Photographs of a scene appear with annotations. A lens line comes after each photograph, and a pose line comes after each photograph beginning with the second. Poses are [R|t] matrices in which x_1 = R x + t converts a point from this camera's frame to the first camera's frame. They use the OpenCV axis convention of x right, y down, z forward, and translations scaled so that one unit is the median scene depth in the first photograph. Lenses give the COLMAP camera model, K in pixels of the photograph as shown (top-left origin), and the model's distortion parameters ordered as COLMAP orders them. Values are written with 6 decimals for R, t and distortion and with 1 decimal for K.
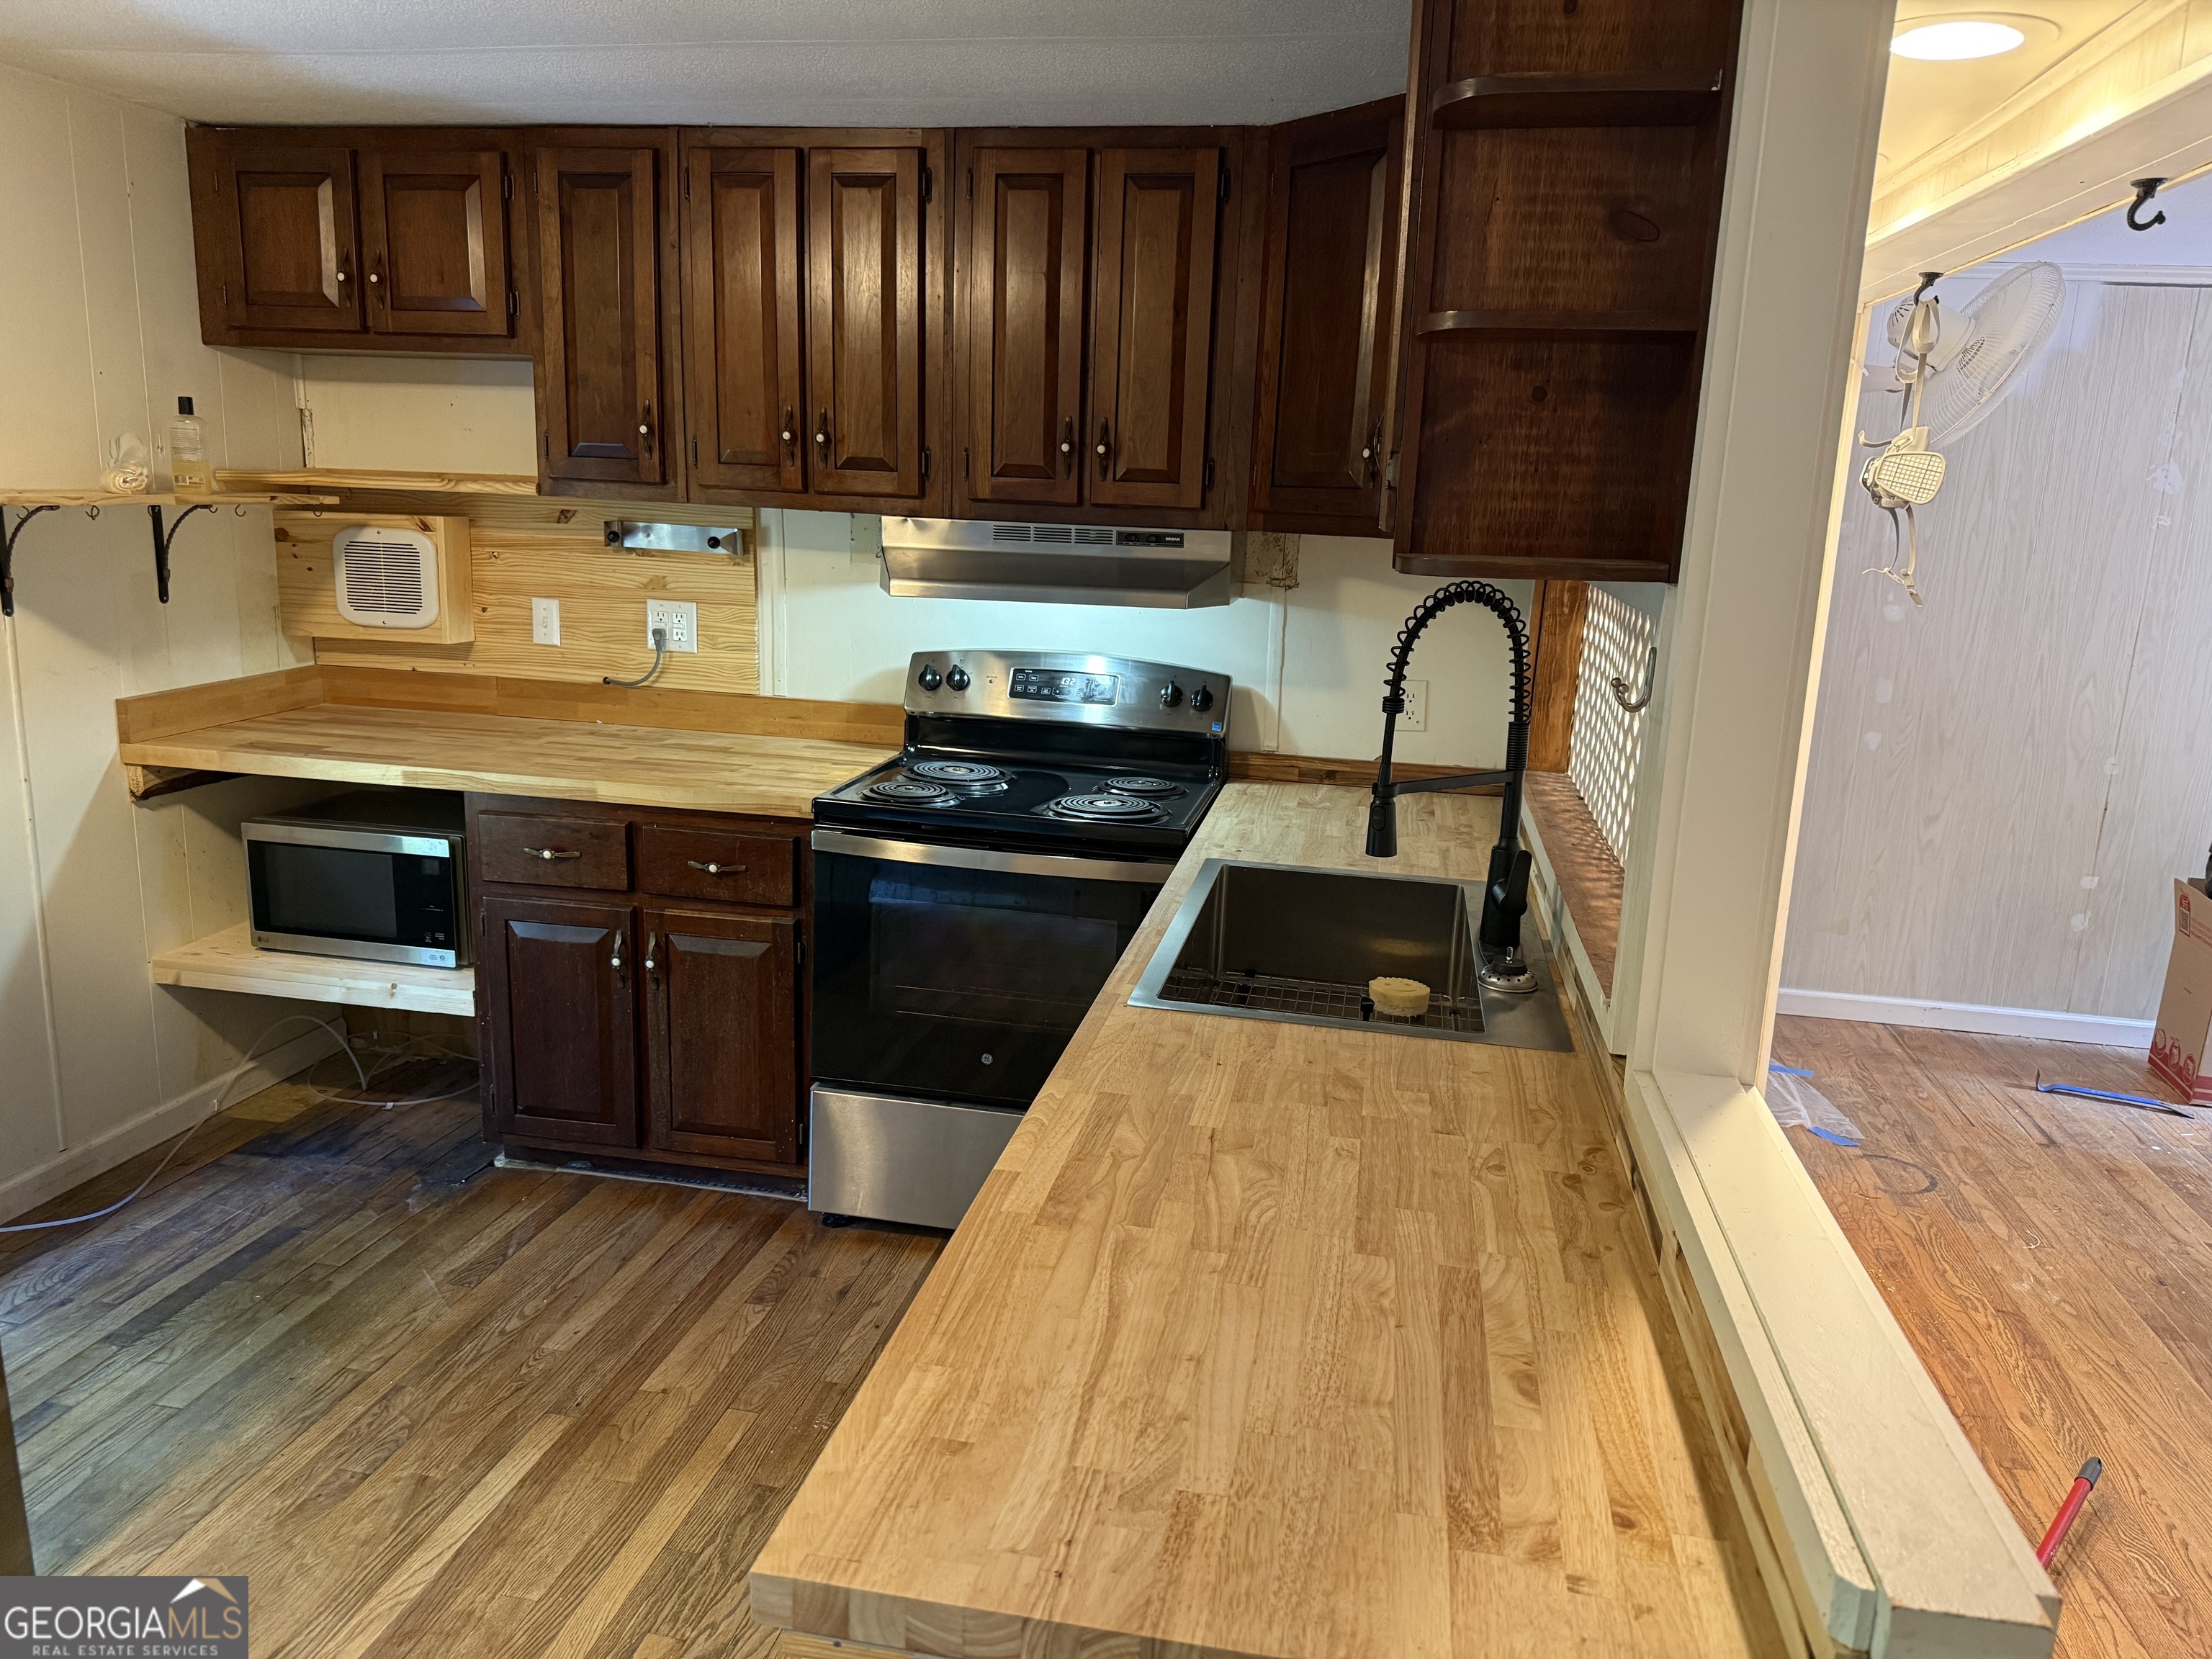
lens RADIAL K [[1542.3, 0, 1107.6], [0, 1542.3, 814.8], [0, 0, 1]] dist [0.124976, -0.223328]
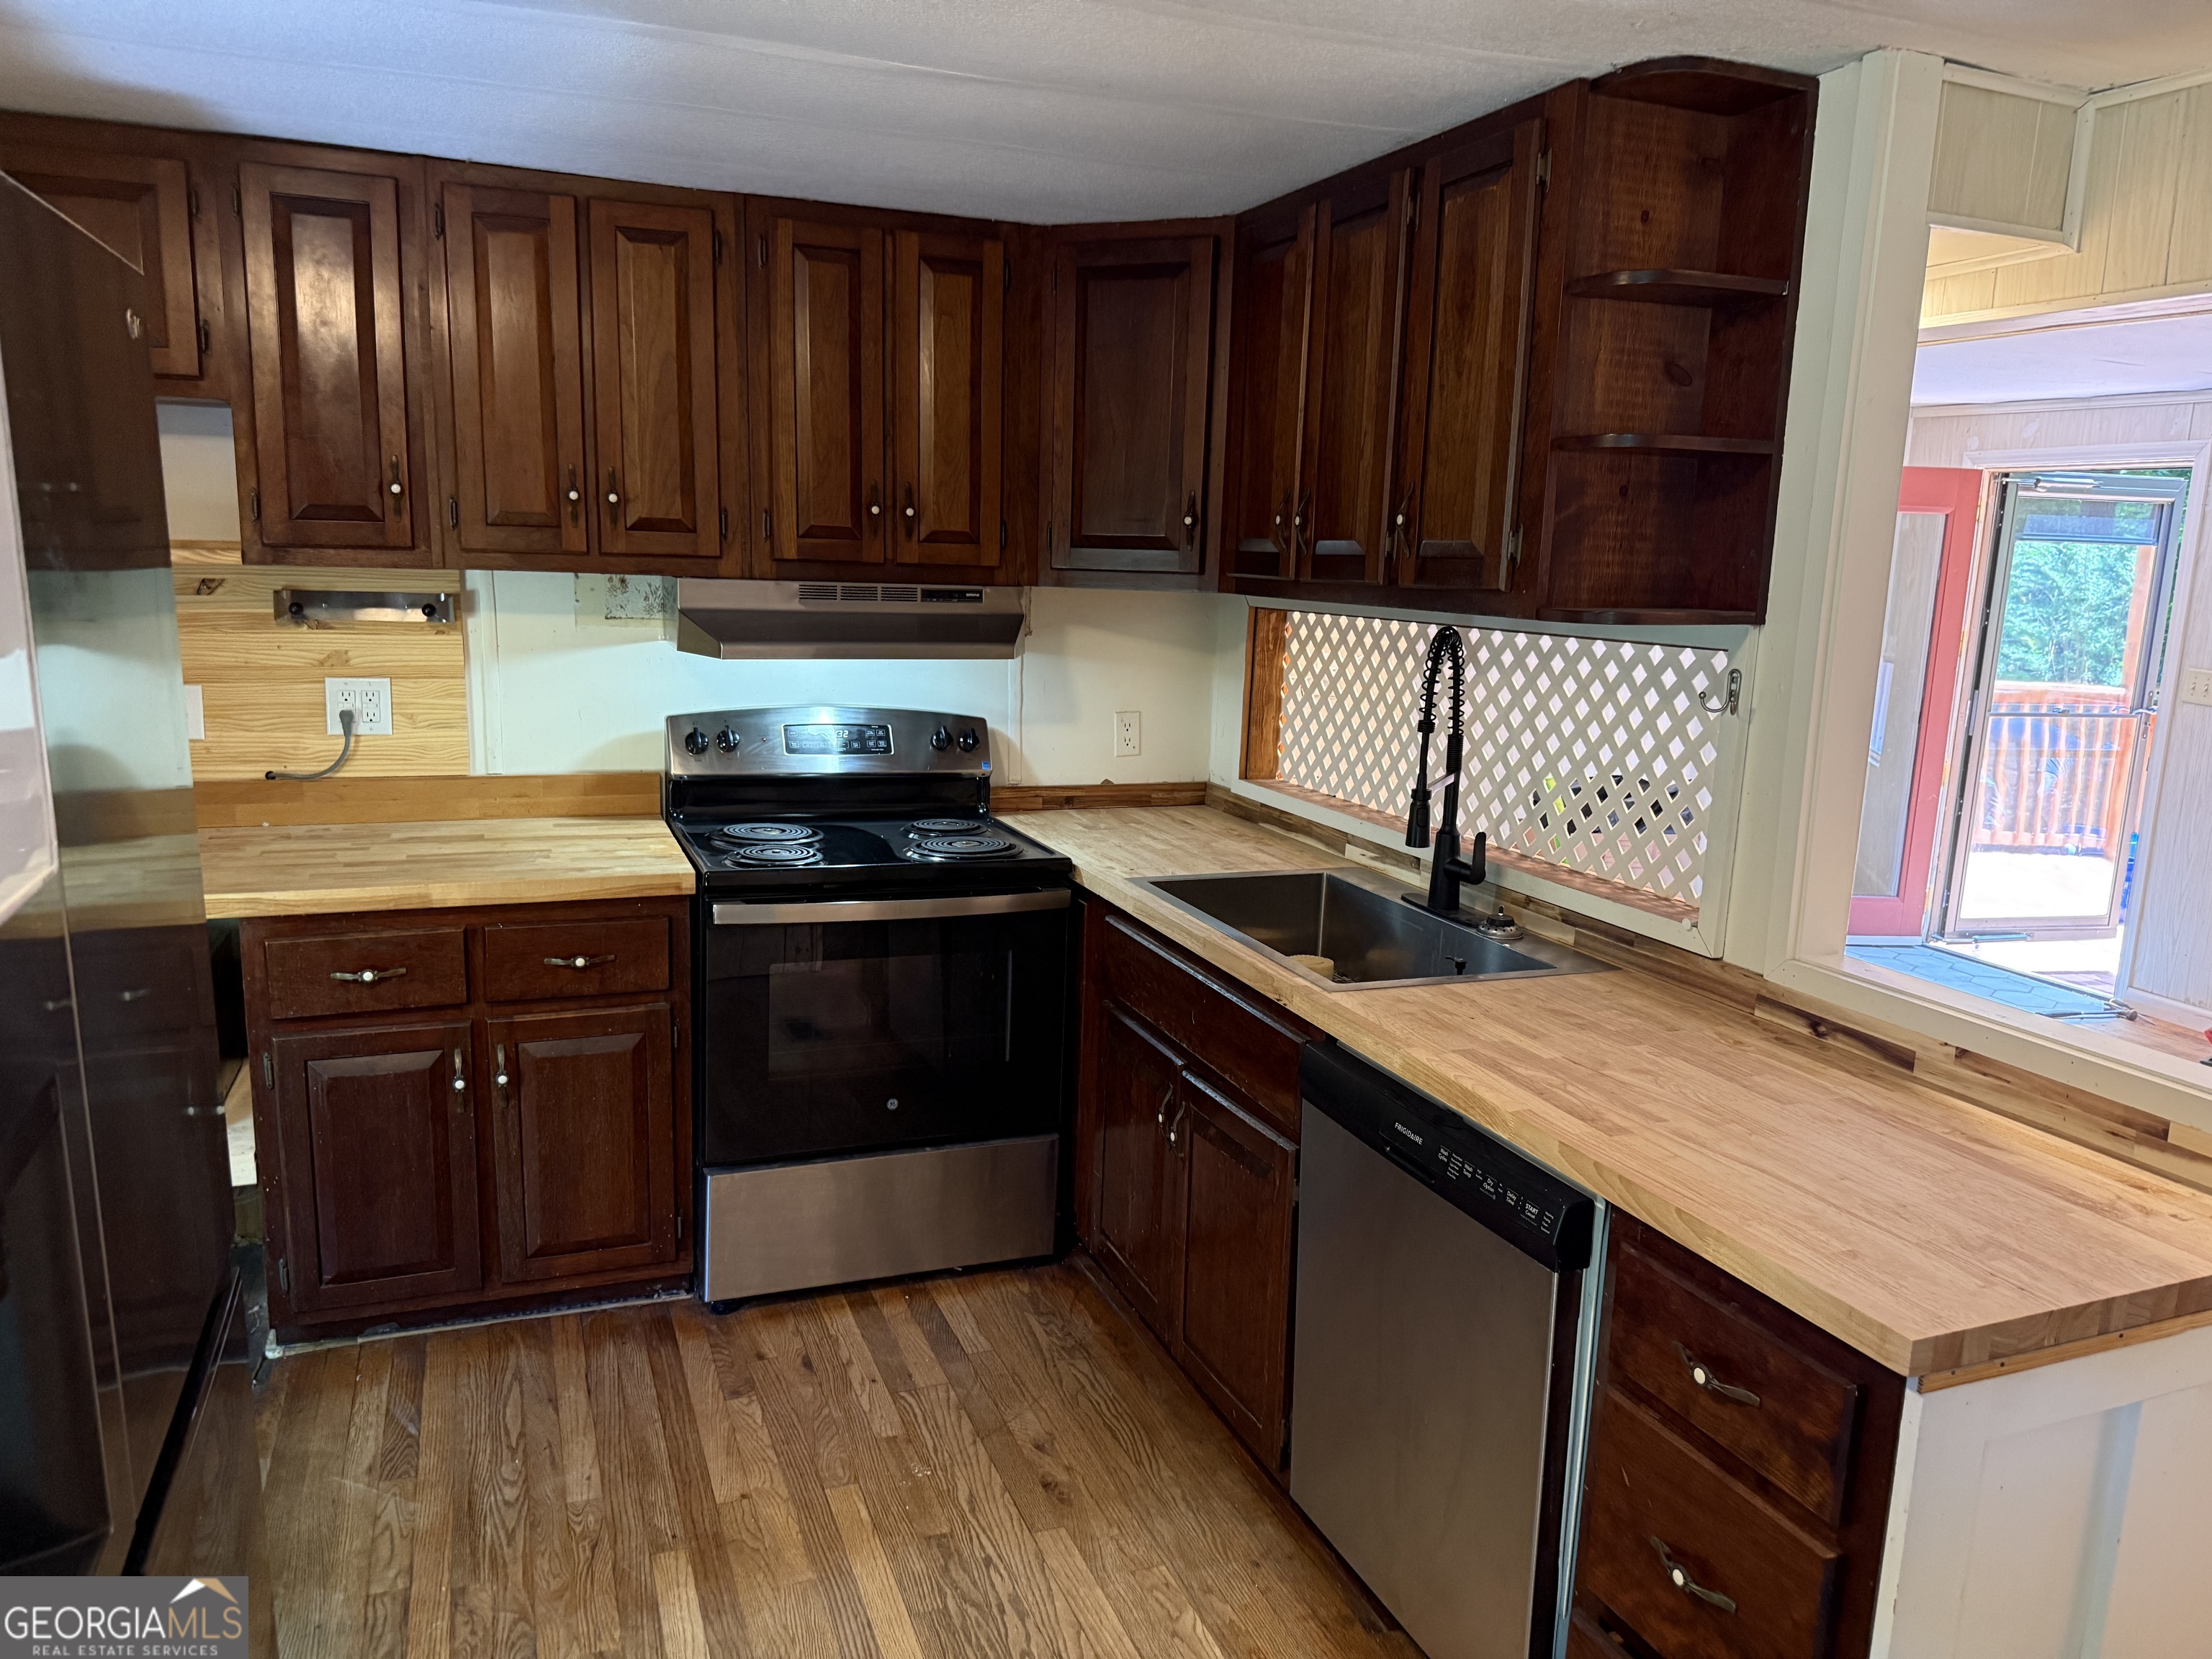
lens RADIAL K [[1539.1, 0, 1106.0], [0, 1539.1, 829.5], [0, 0, 1]] dist [0.074992, -0.110906]
pose [[0.846966, -0.105425, 0.521090, -0.454431], [0.111316, 0.993582, 0.020088, -0.027251], [-0.519863, 0.040992, 0.853265, 0.044311]]
